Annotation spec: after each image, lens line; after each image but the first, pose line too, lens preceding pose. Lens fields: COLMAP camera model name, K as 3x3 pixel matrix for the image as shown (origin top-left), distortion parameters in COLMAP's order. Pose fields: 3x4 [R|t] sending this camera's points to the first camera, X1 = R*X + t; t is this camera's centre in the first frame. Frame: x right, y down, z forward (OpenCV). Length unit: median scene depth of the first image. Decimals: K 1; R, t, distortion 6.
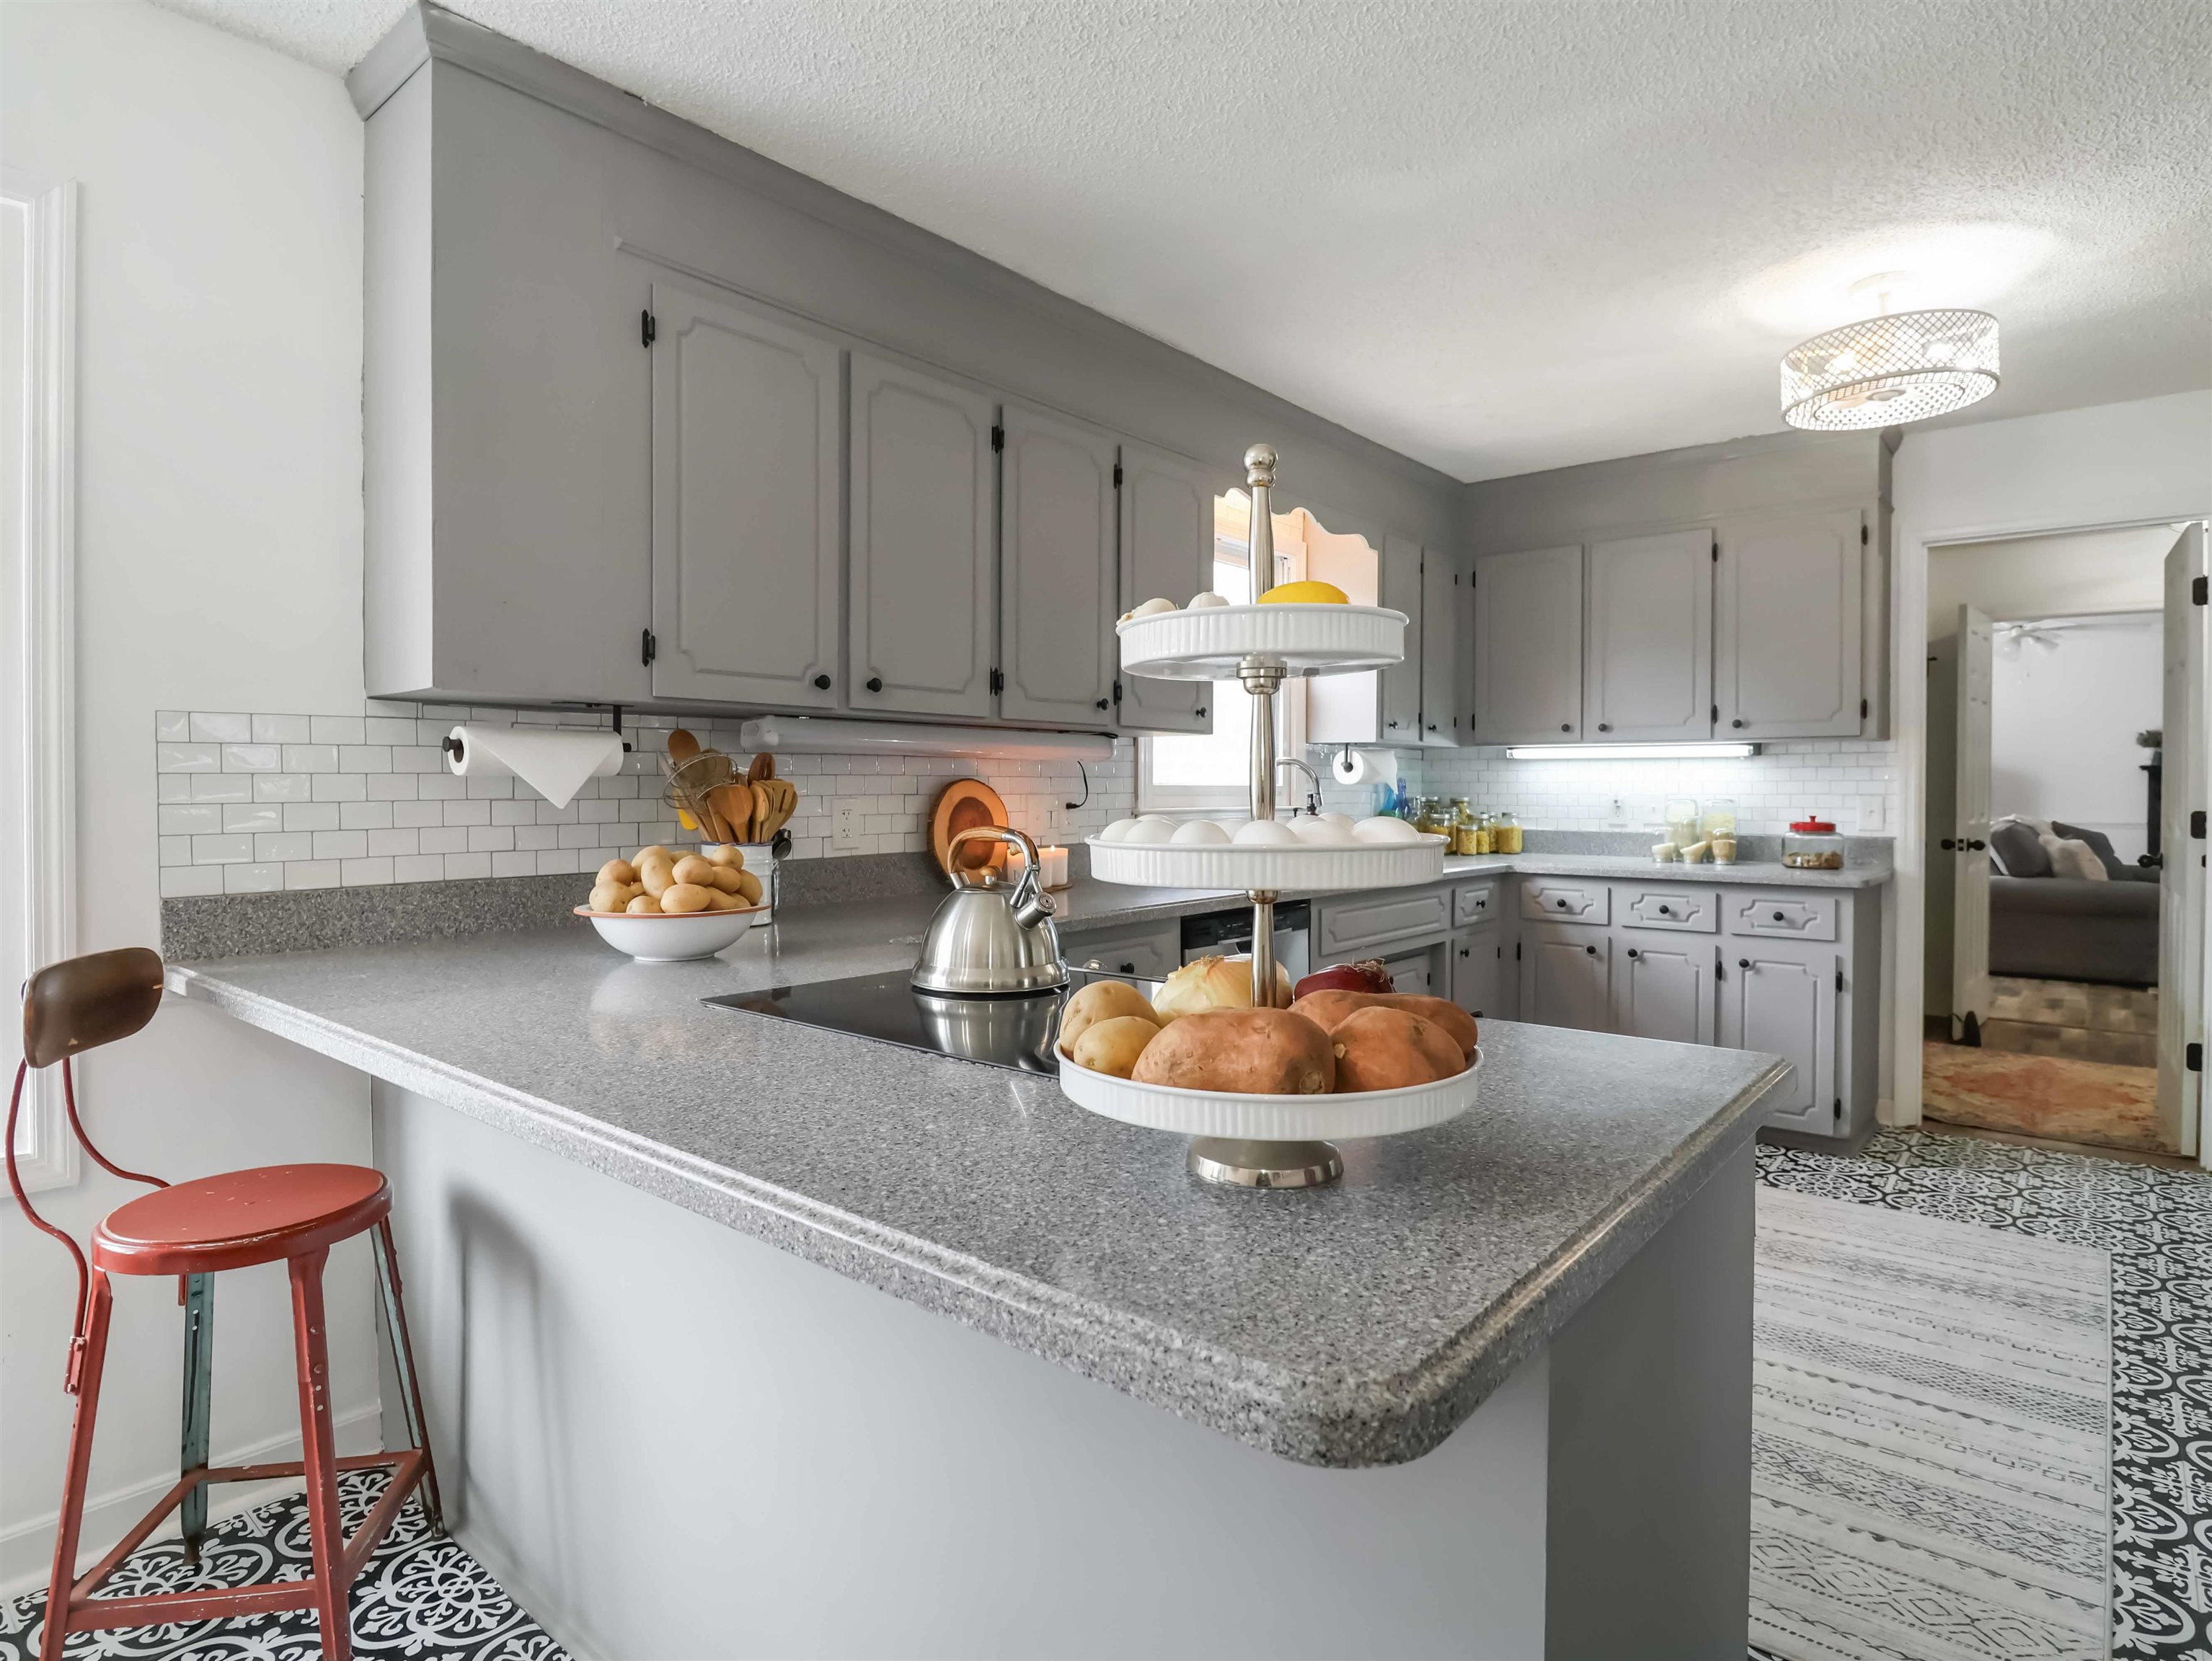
lens RADIAL K [[1213.3, 0, 1103.7], [0, 1213.3, 801.5], [0, 0, 1]] dist [0.001141, 0.000209]
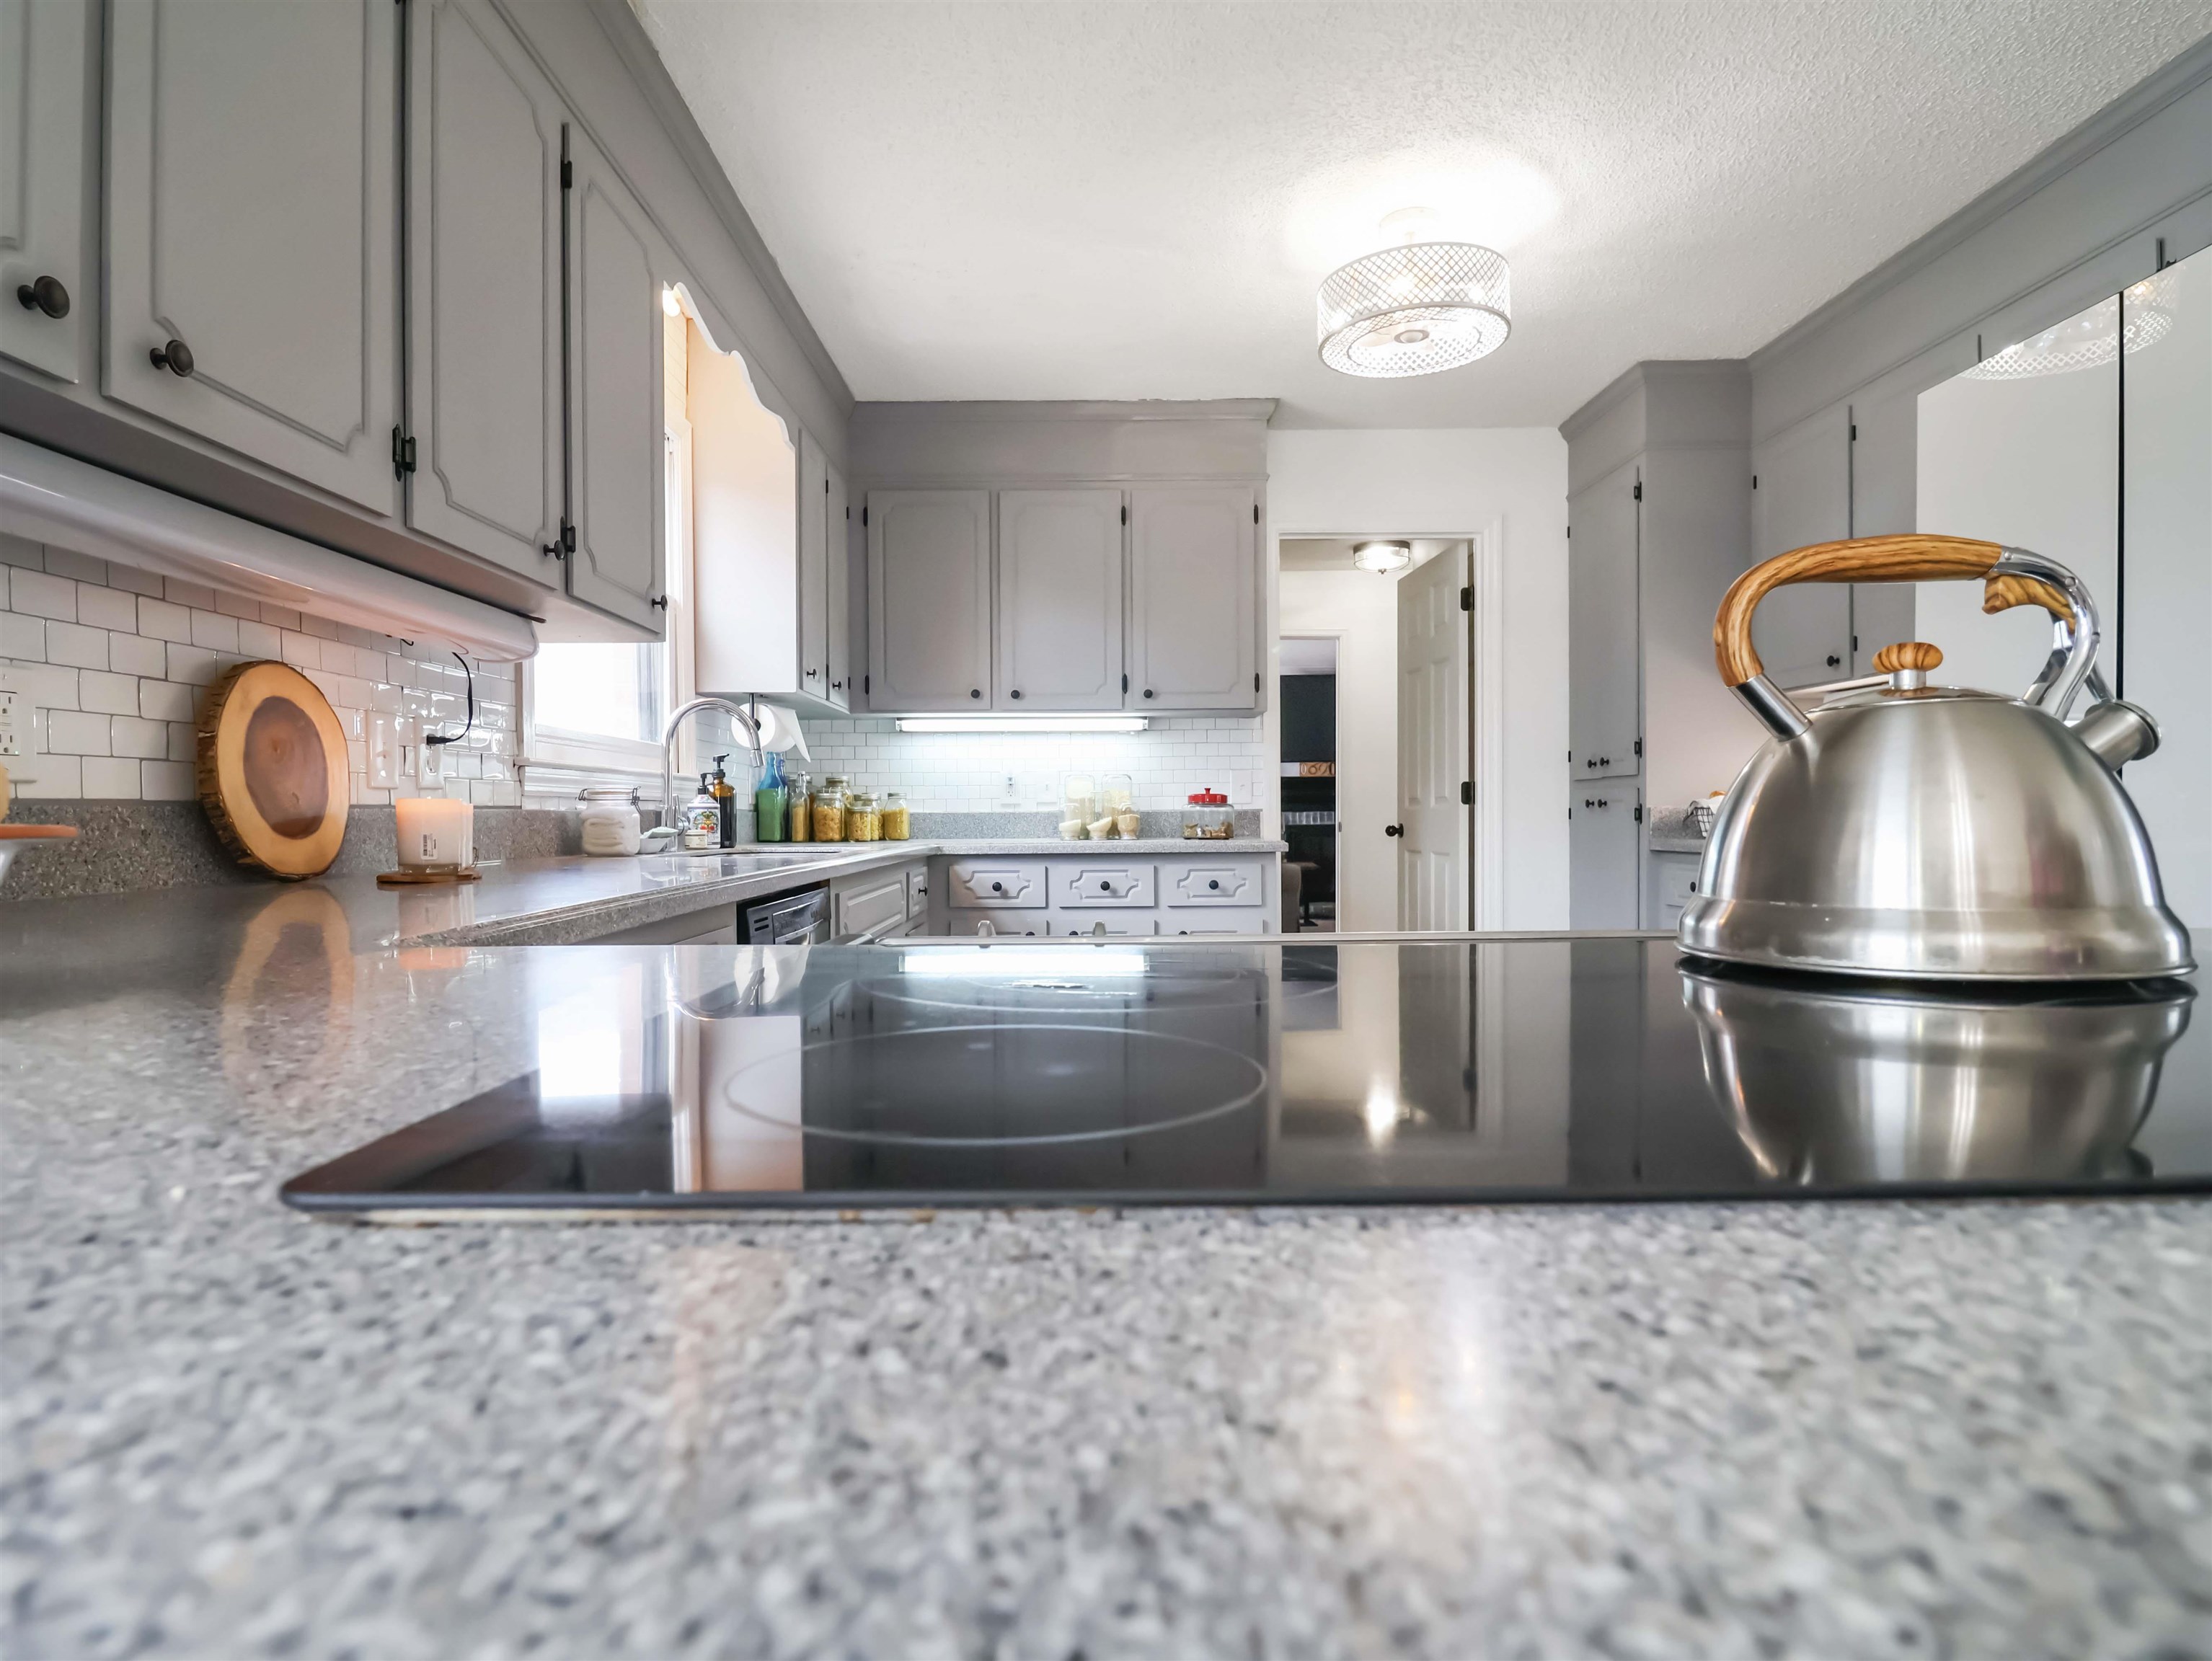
lens RADIAL K [[1195.8, 0, 1106.0], [0, 1195.8, 830.5], [0, 0, 1]] dist [0.002278, -0.013929]
pose [[0.765739, -0.015523, 0.642964, -0.122506], [0.016681, 0.999852, 0.004273, 0.040806], [-0.642935, 0.007453, 0.765884, 0.284556]]
